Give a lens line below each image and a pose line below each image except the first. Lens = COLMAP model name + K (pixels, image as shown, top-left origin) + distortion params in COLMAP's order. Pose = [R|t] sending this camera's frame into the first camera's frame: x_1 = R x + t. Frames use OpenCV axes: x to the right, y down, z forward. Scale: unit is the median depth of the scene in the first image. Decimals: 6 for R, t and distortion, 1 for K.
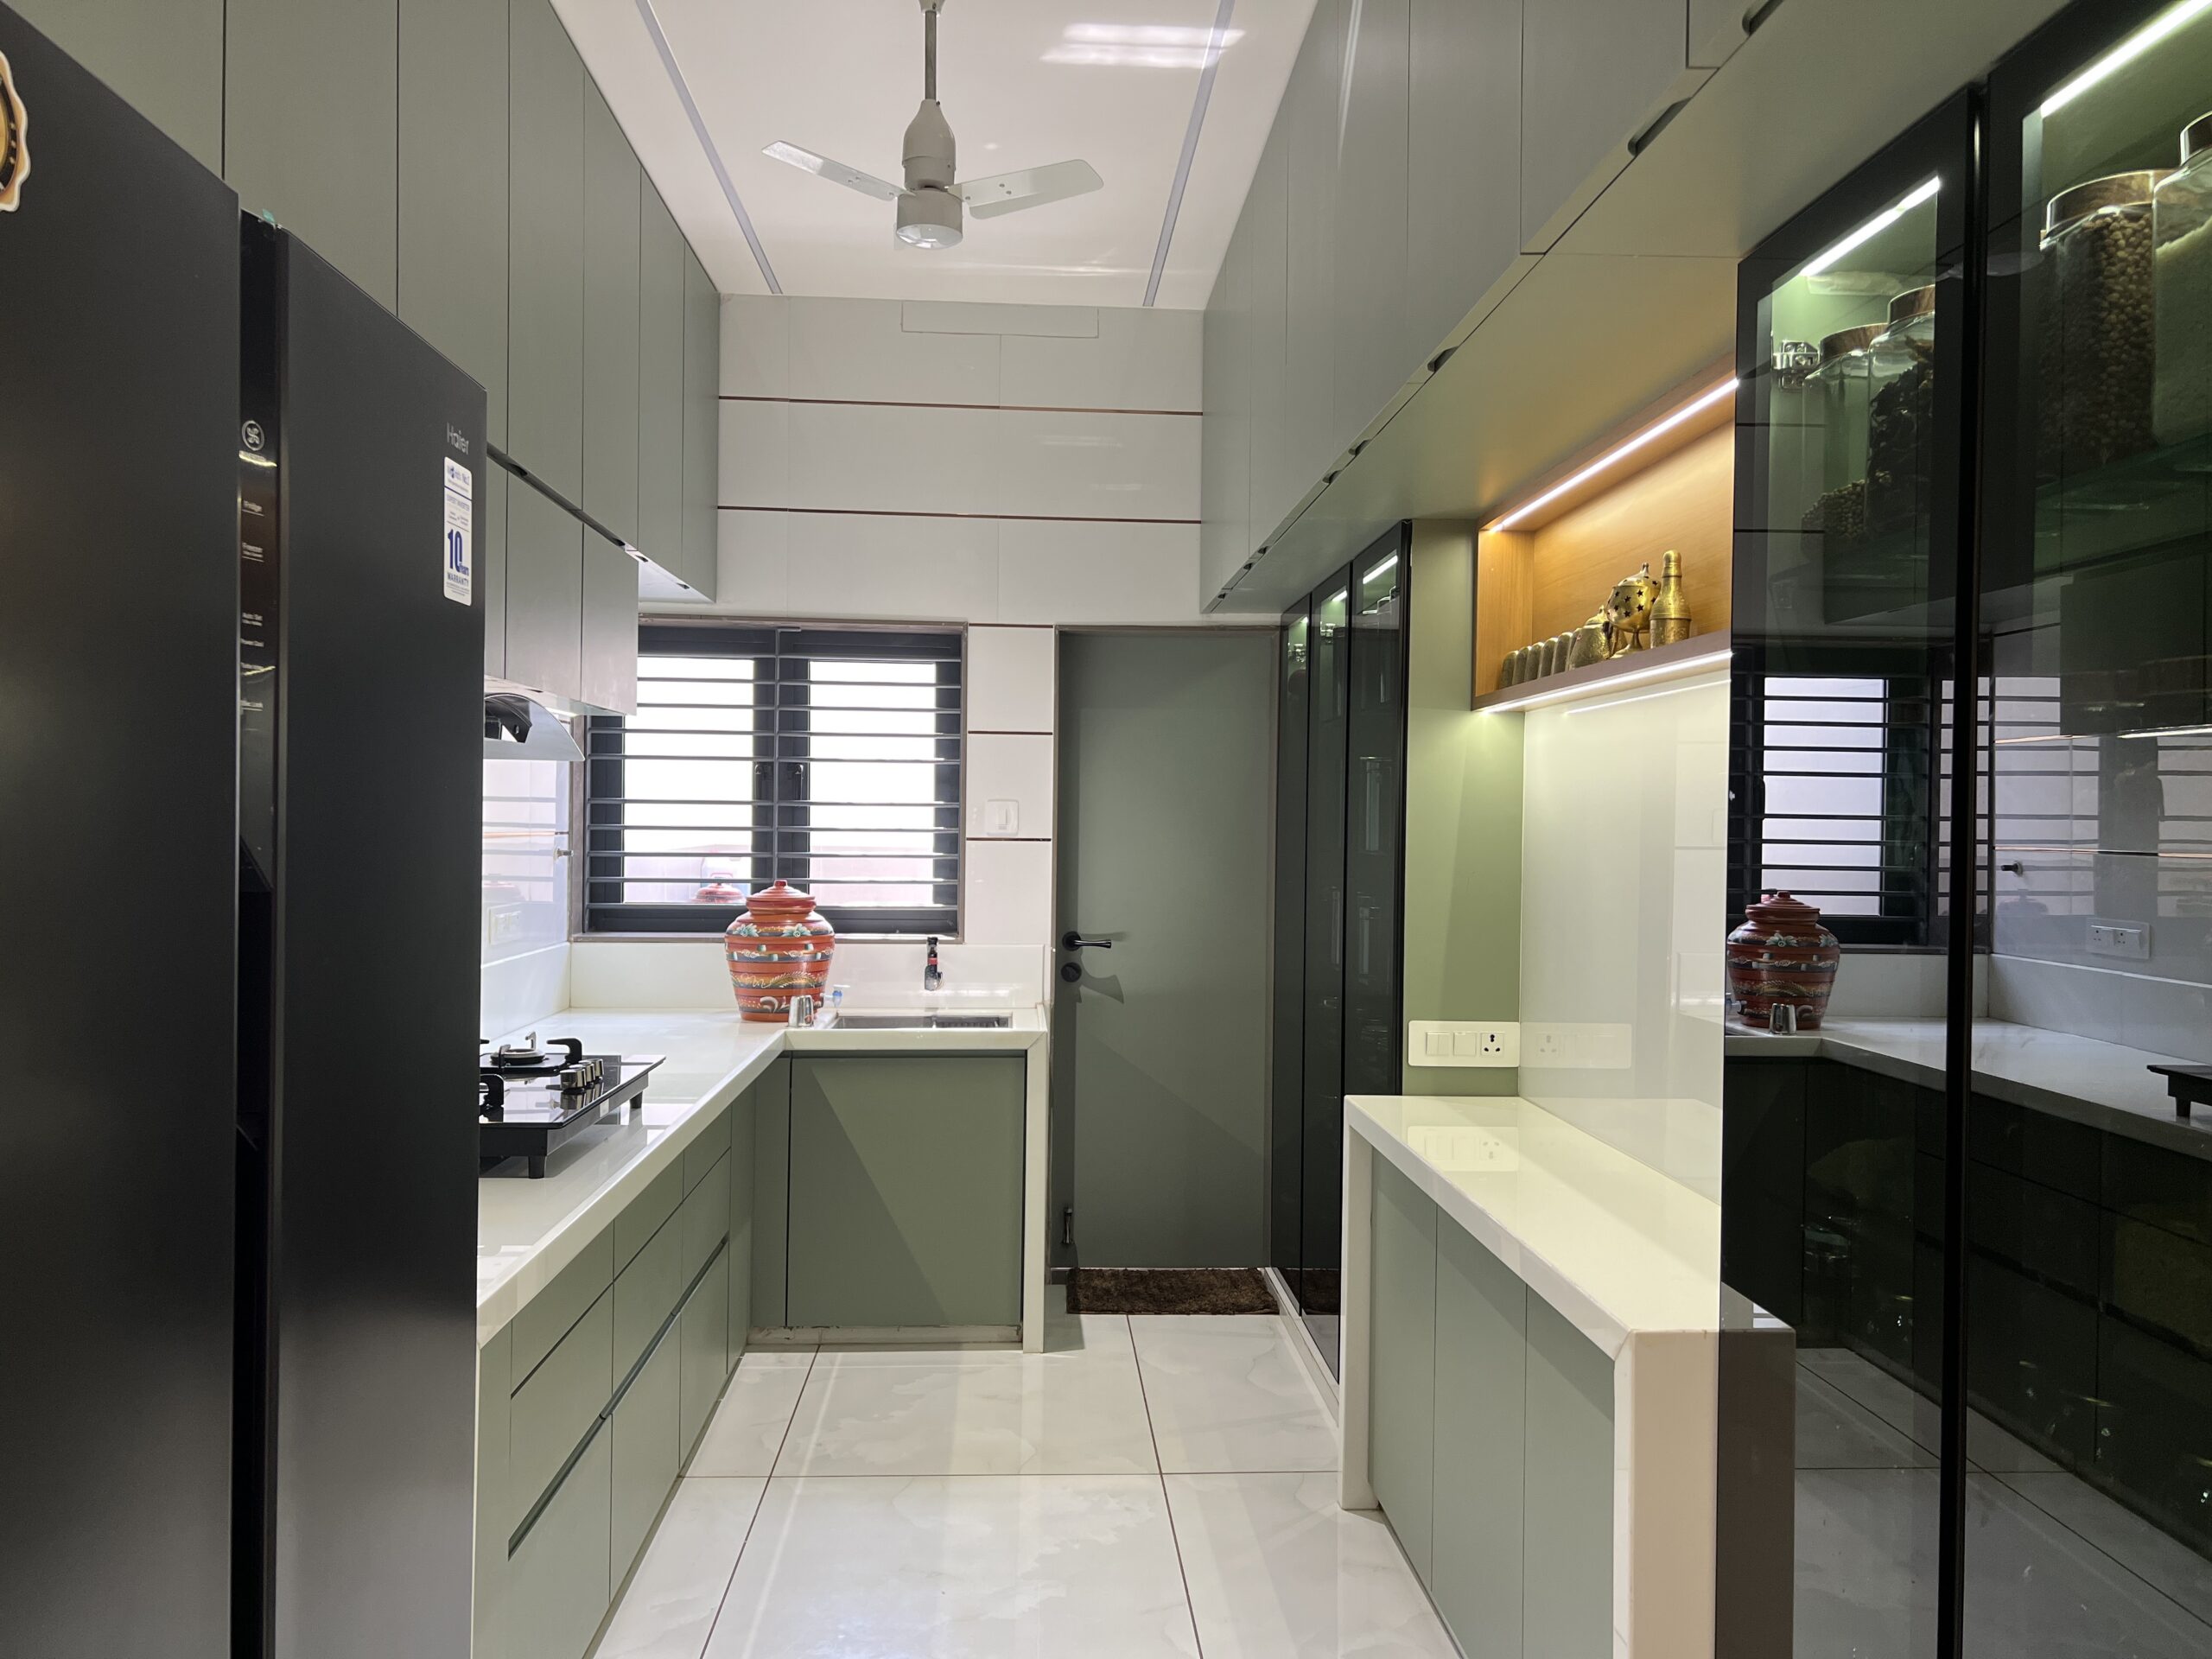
lens RADIAL K [[1677.0, 0, 1106.0], [0, 1677.0, 829.5], [0, 0, 1]] dist [0.095540, -0.006153]
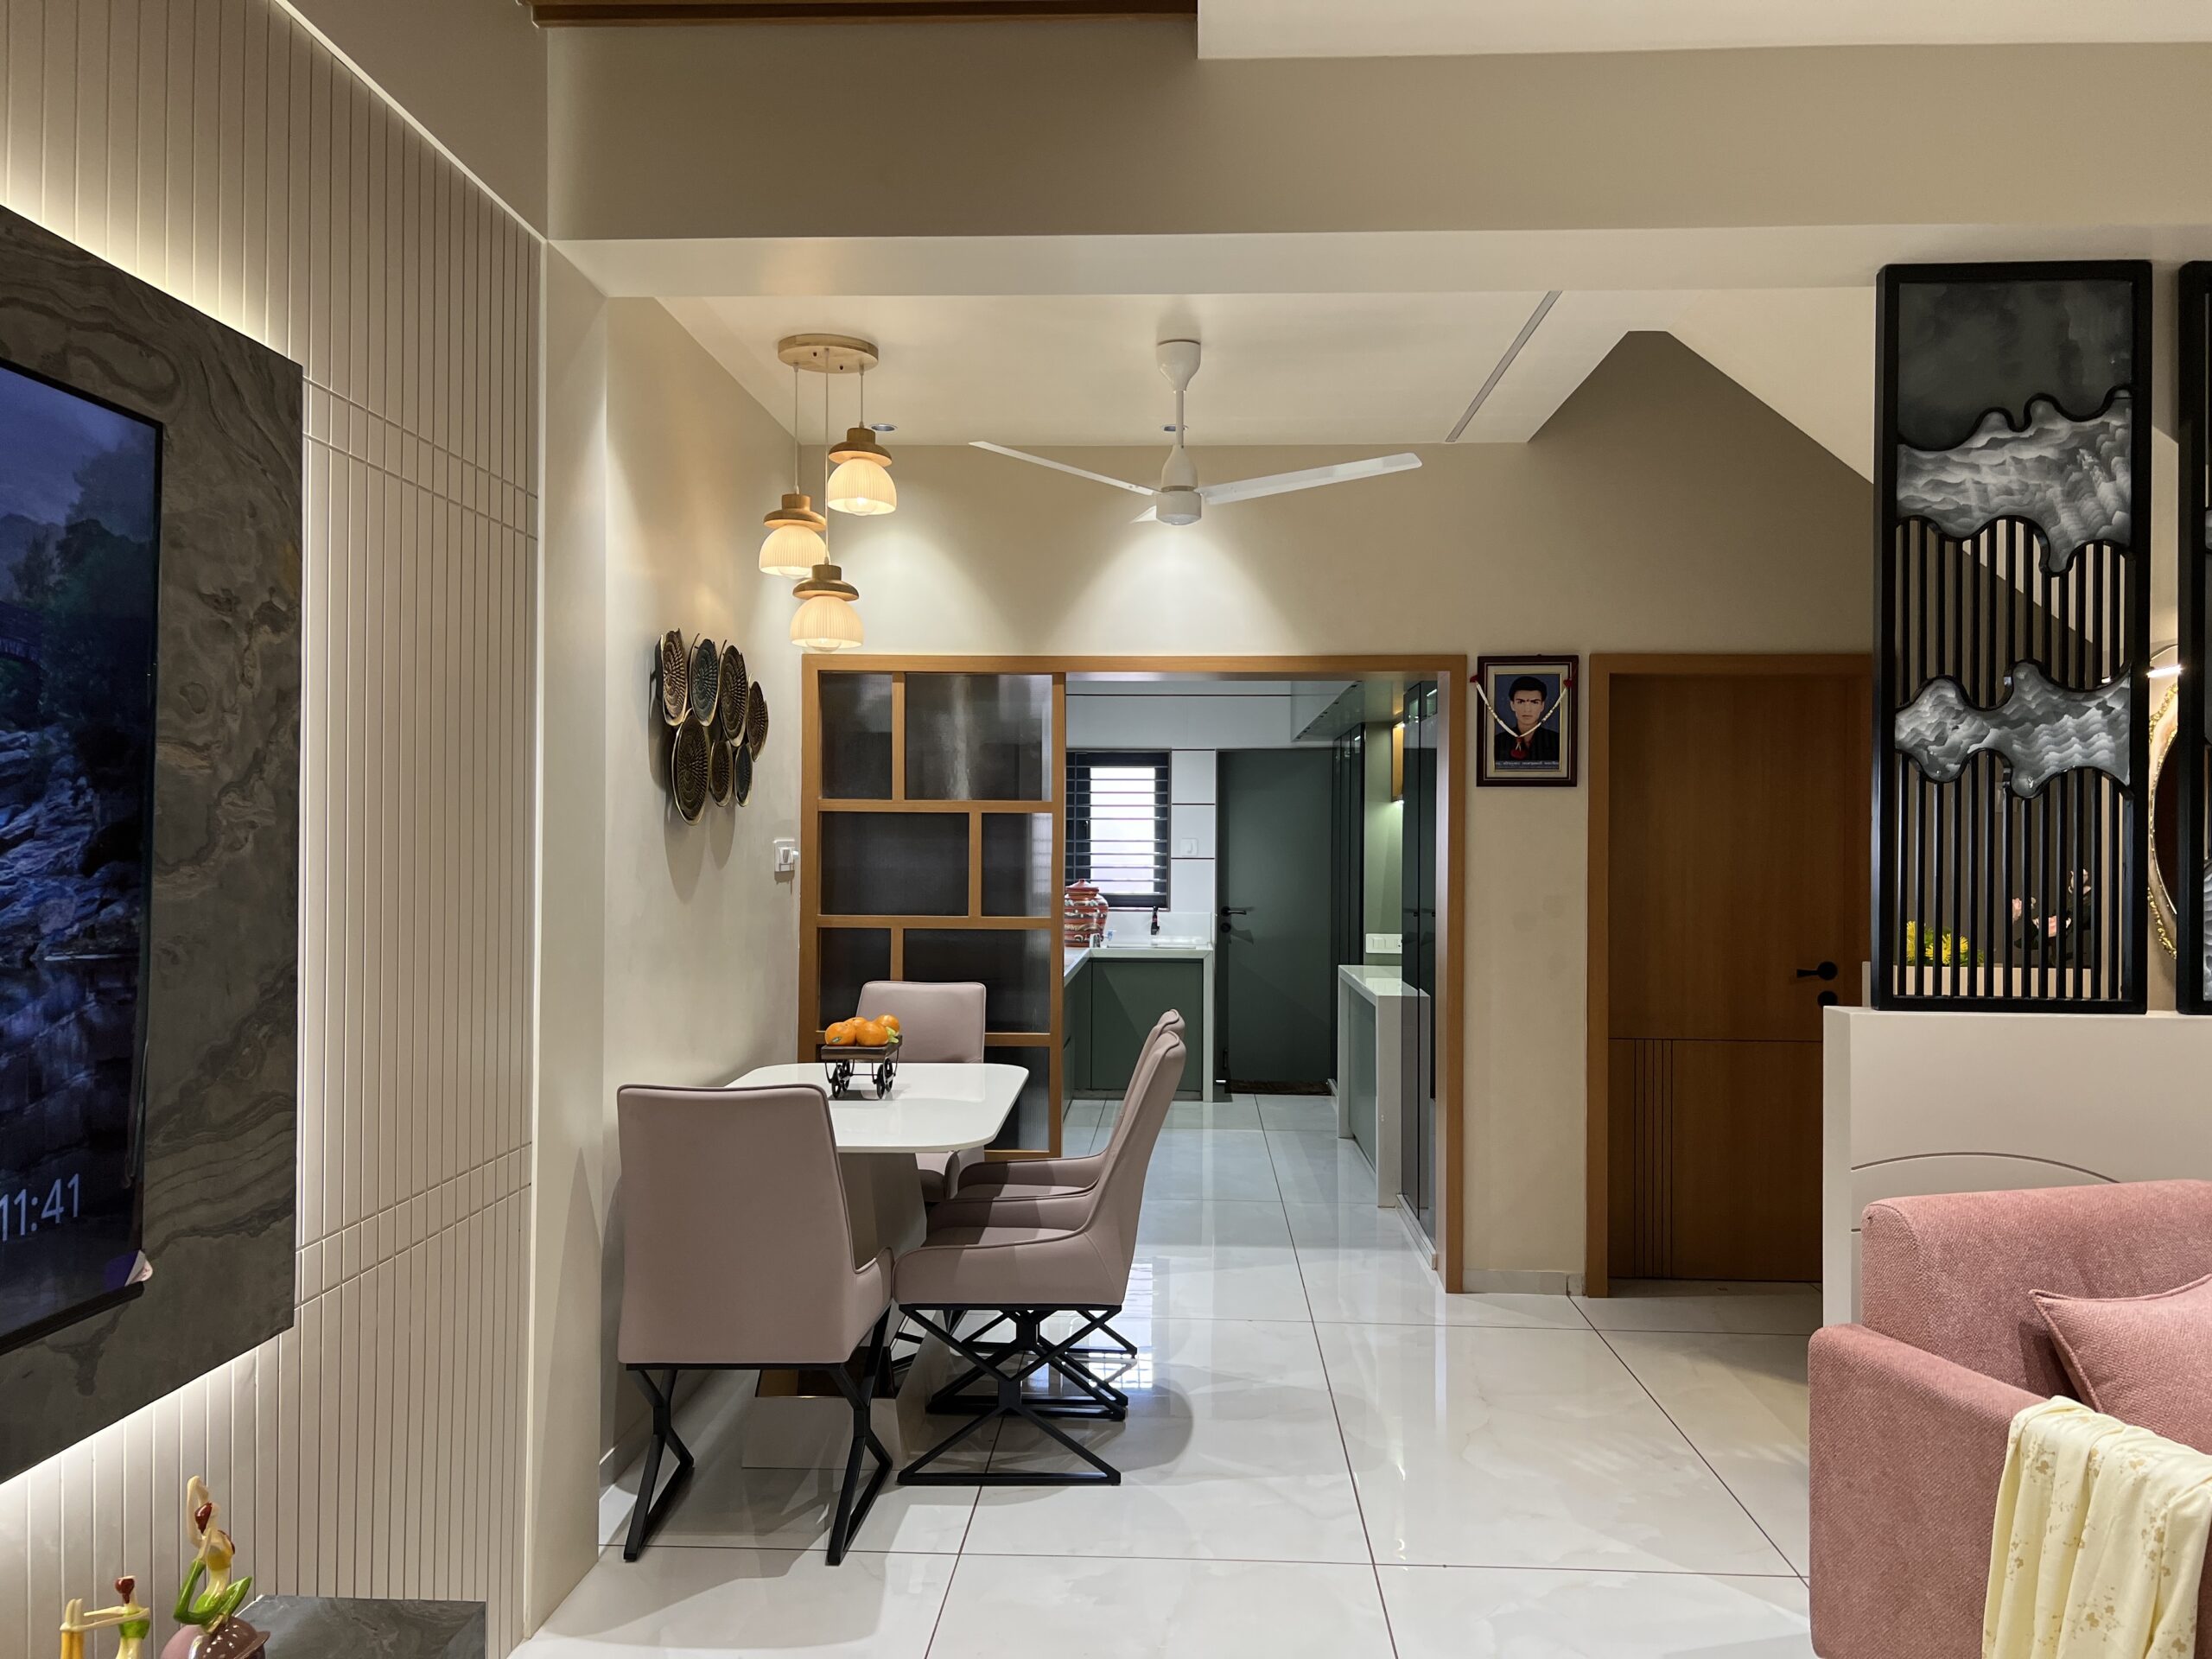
lens RADIAL K [[1677.0, 0, 1106.0], [0, 1677.0, 829.5], [0, 0, 1]] dist [0.095540, -0.006153]
pose [[0.994908, -0.006720, -0.100564, 0.037768], [0.005296, 0.999882, -0.014427, -0.000307], [0.100650, 0.013821, 0.994826, -0.952412]]
